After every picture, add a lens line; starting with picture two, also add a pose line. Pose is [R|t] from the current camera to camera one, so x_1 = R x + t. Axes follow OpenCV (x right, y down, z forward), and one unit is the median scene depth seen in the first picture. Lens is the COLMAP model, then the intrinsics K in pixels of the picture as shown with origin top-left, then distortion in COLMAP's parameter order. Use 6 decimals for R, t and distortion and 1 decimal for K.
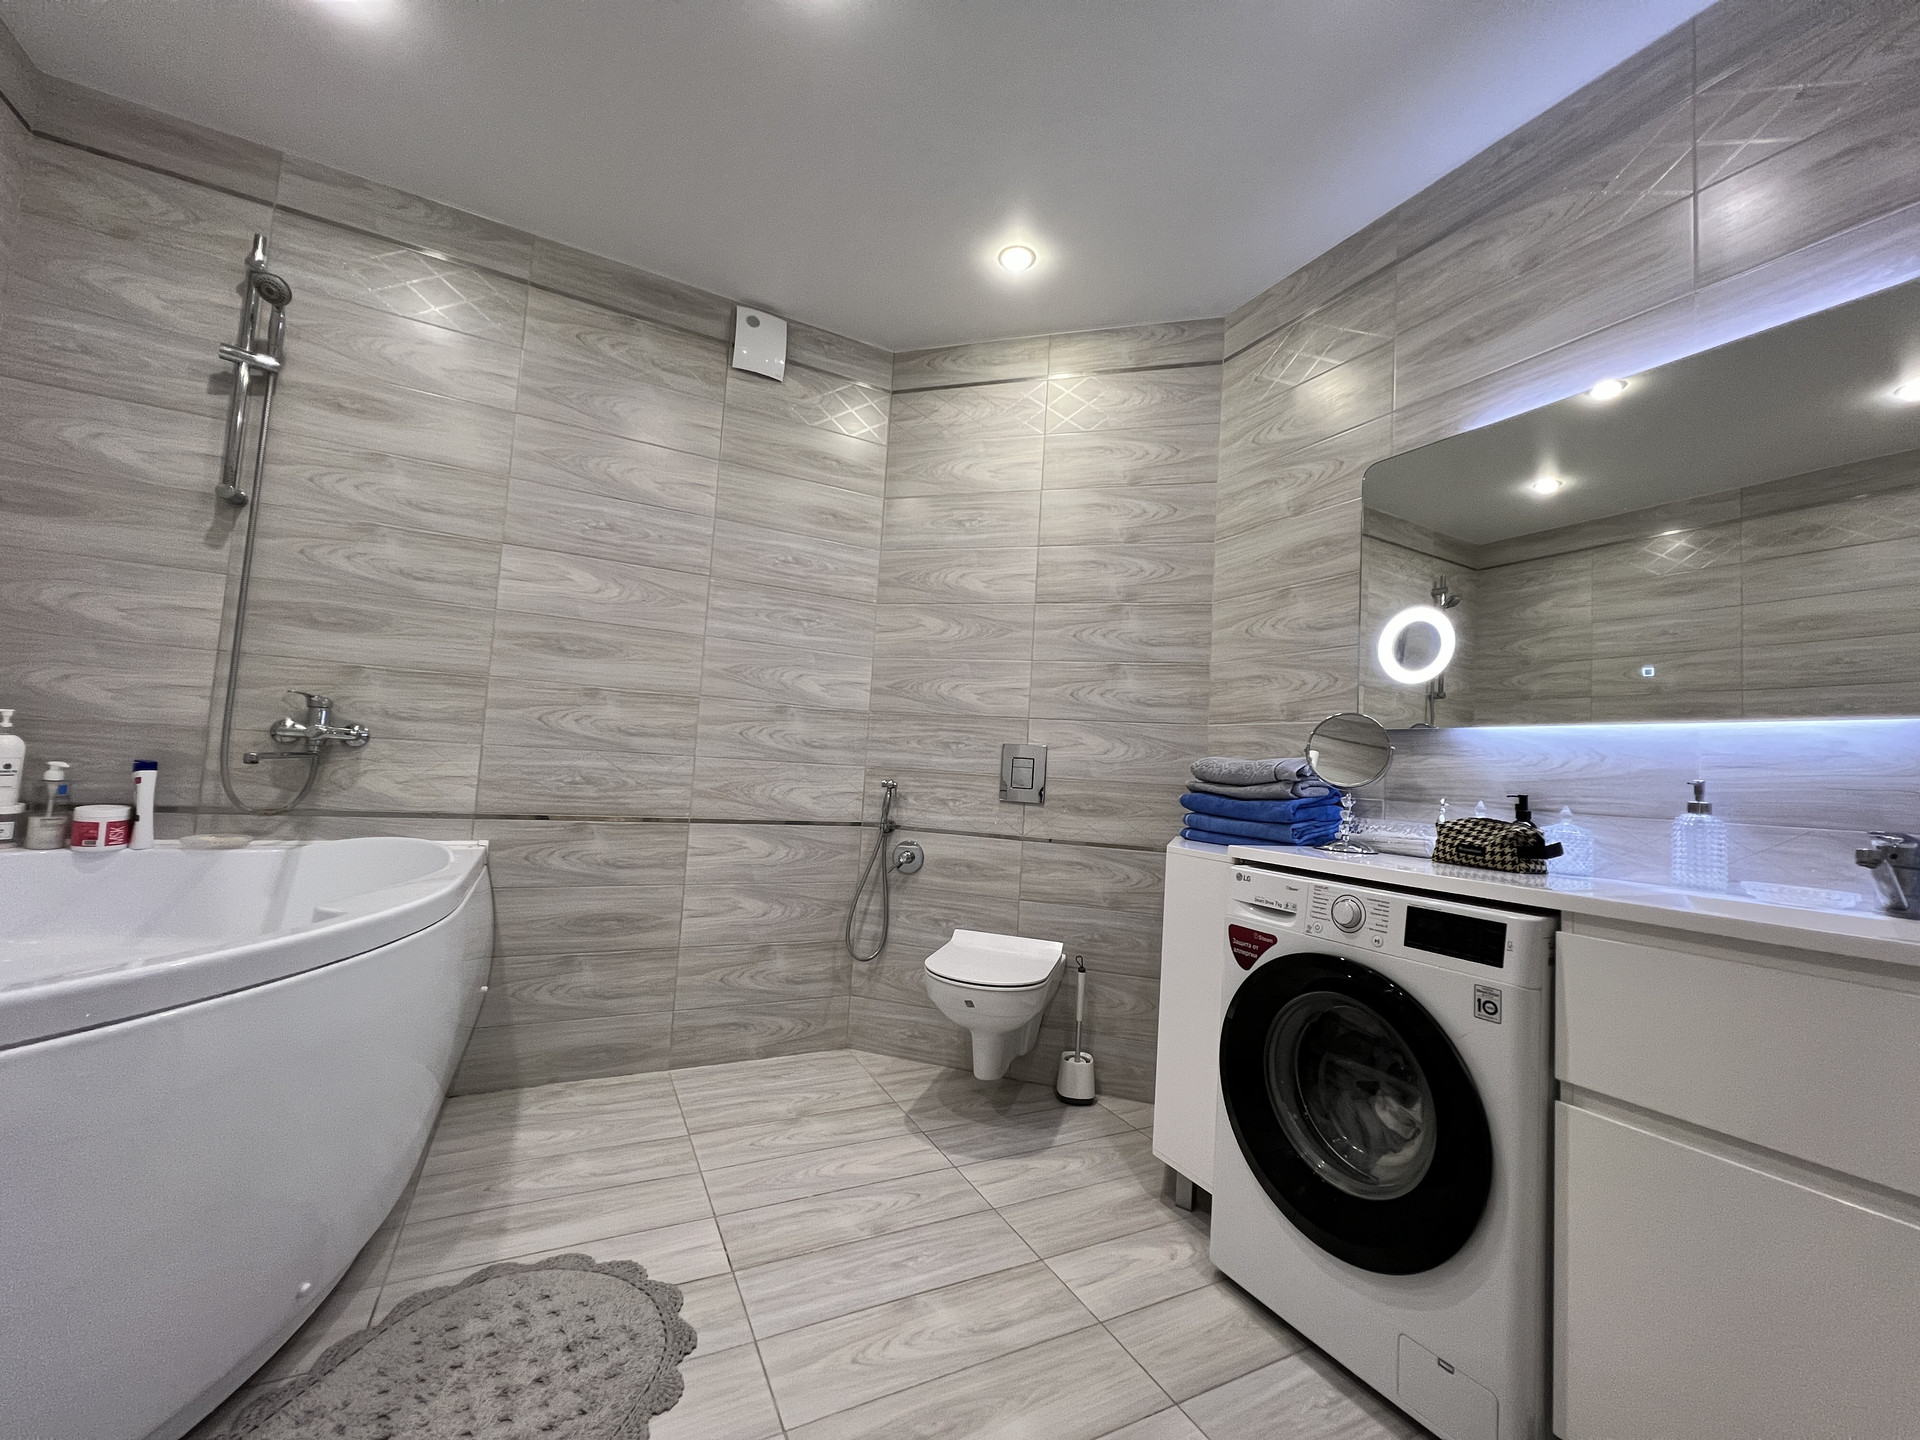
lens RADIAL K [[768.4, 0, 961.5], [0, 768.4, 718.3], [0, 0, 1]] dist [0.001278, 0.000066]
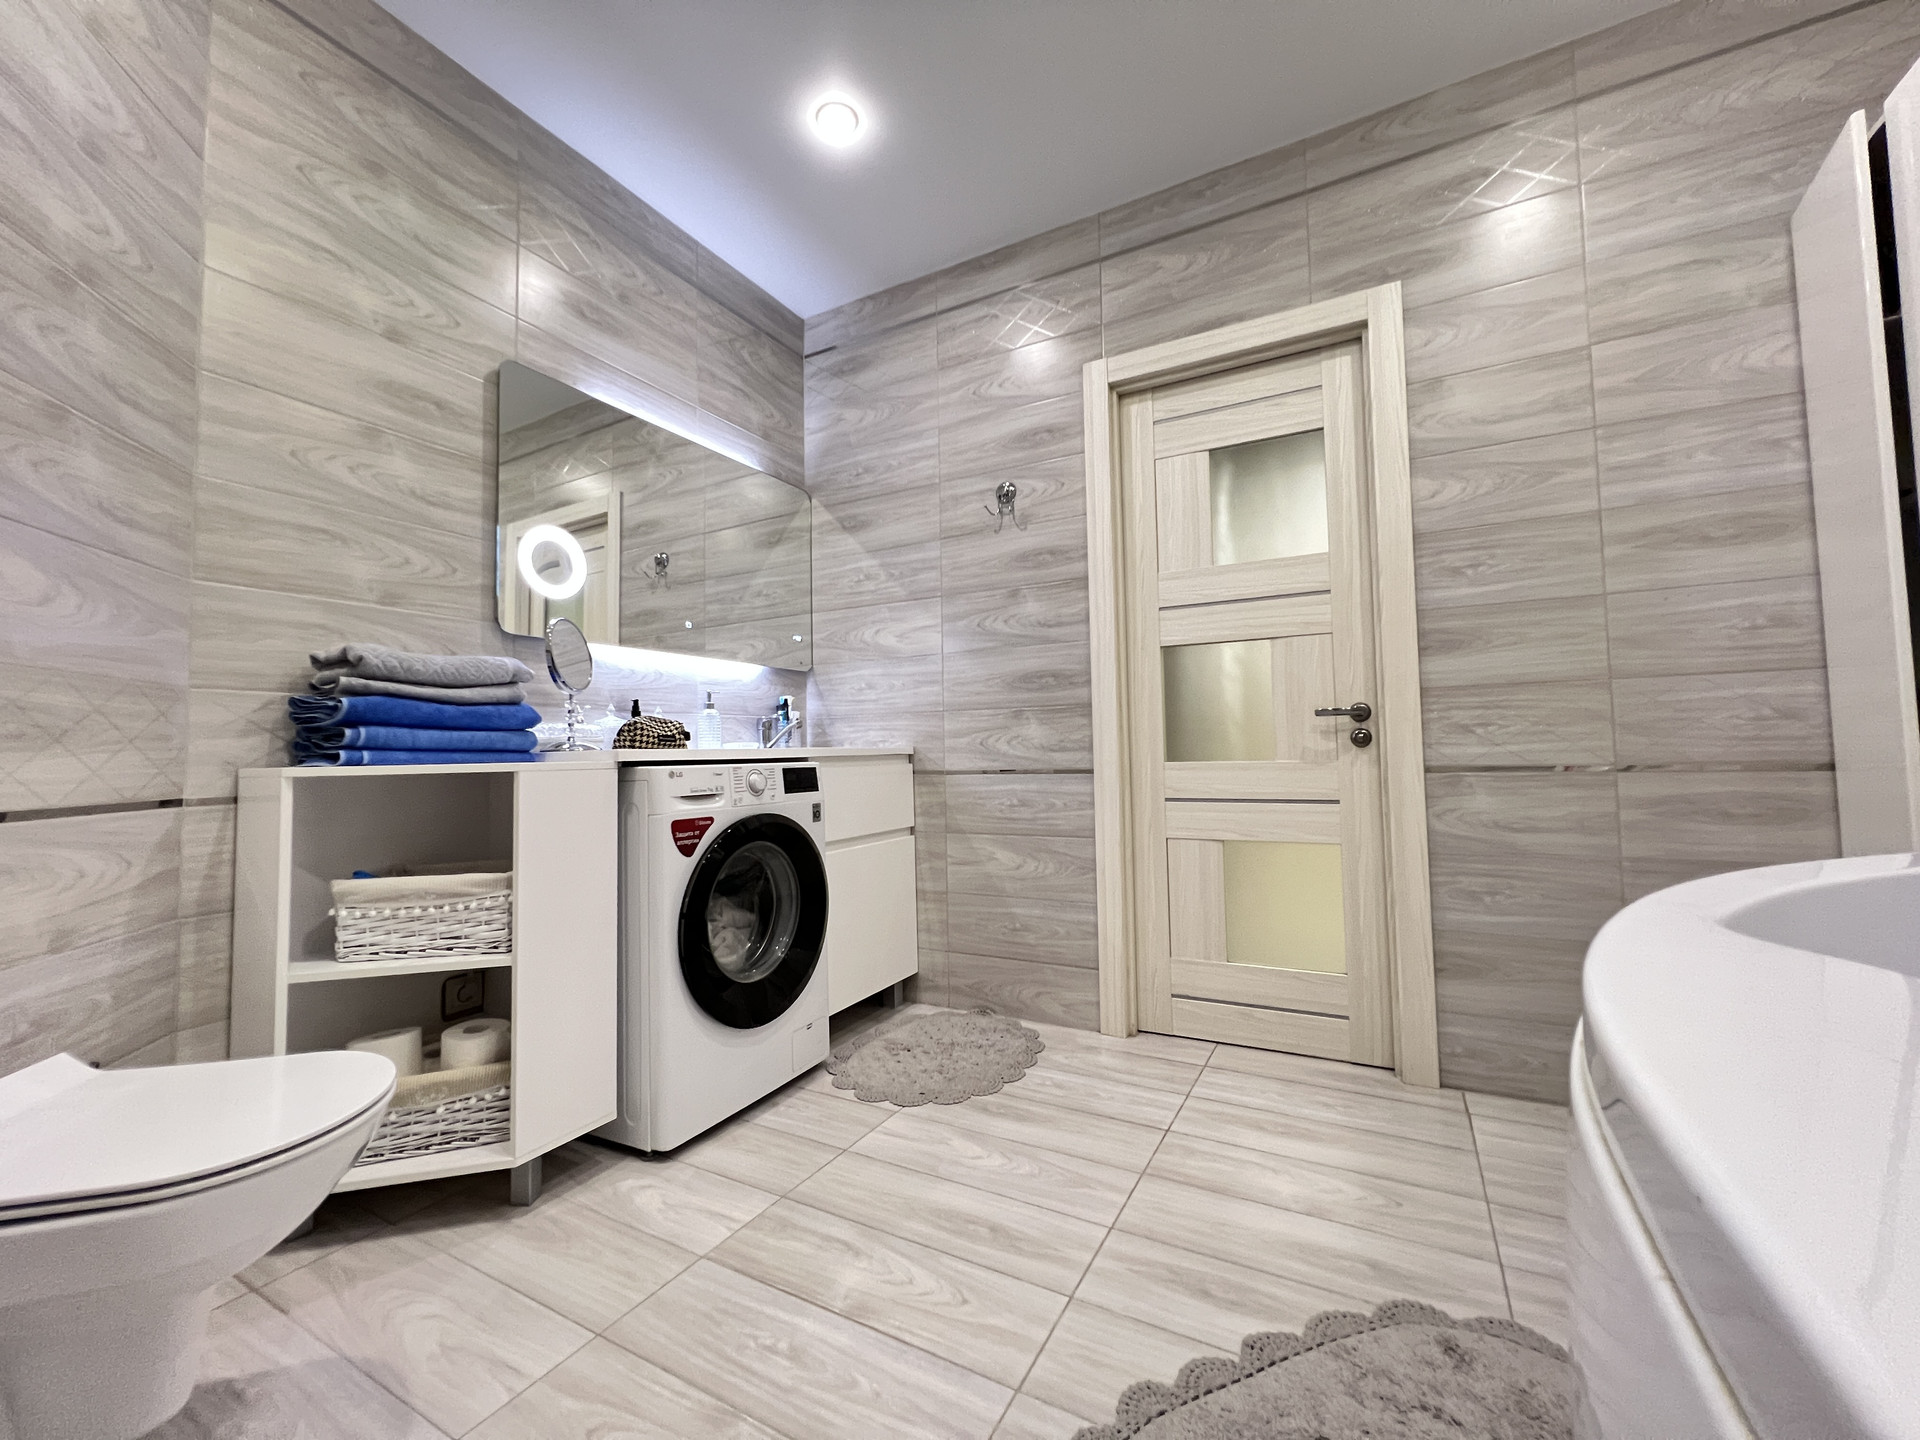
lens RADIAL K [[768.4, 0, 962.1], [0, 768.4, 714.6], [0, 0, 1]] dist [0.001278, 0.000066]
pose [[-0.550626, -0.005558, 0.834734, -0.729236], [-0.068080, 0.996946, -0.038270, 0.140205], [-0.831971, -0.077901, -0.549322, 1.264952]]
